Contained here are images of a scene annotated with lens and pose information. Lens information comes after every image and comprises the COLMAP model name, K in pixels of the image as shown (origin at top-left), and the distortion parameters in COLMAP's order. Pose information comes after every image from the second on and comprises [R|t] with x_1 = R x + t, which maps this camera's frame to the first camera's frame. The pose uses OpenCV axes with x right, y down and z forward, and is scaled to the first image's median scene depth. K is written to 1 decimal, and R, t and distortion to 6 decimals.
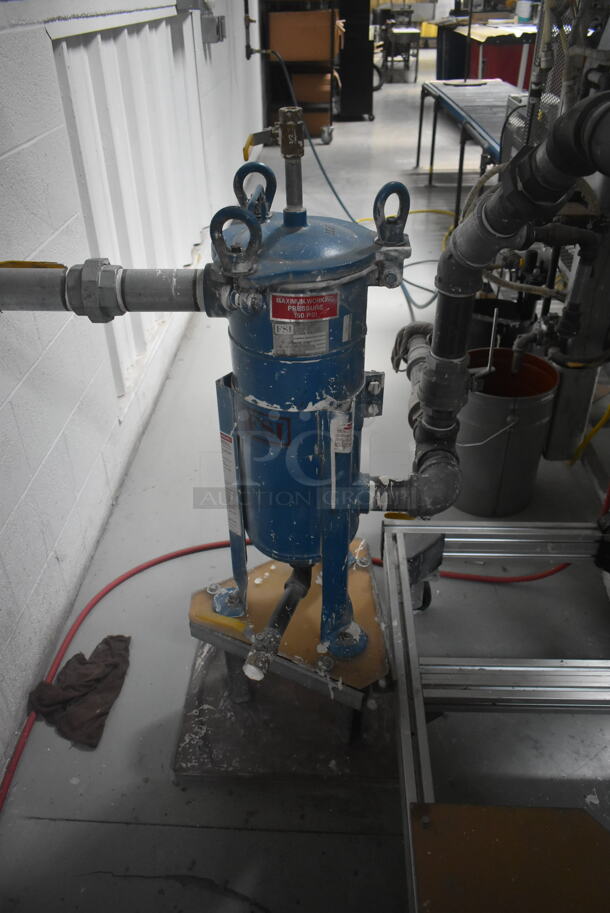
lens RADIAL K [[705.2, 0, 305.0], [0, 705.2, 456.5], [0, 0, 1]] dist [-0.015527, 0.006717]
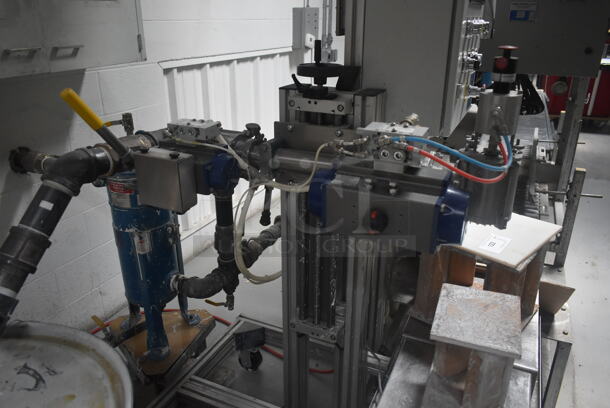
lens RADIAL K [[471.2, 0, 305.0], [0, 471.2, 204.0], [0, 0, 1]] dist [-0.015527, 0.006717]
pose [[0.922400, 0.161103, -0.351033, 0.845527], [-0.230354, 0.958986, -0.165178, -0.024286], [0.310025, 0.233222, 0.921679, -0.221568]]
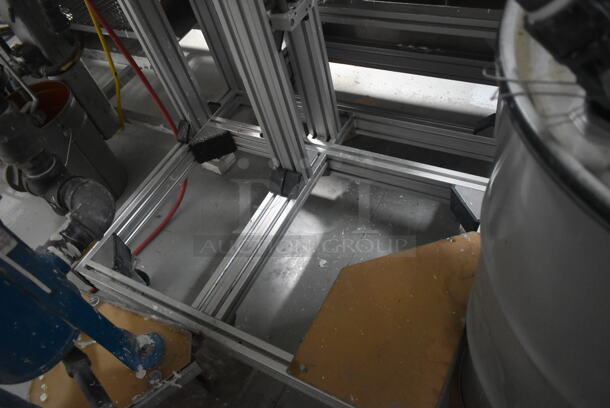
lens RADIAL K [[471.2, 0, 305.0], [0, 471.2, 204.0], [0, 0, 1]] dist [-0.015527, 0.006717]
pose [[0.438882, -0.742371, 0.506229, -0.038977], [0.654247, 0.650191, 0.386279, -0.024684], [-0.615908, 0.161668, 0.771051, 0.202593]]
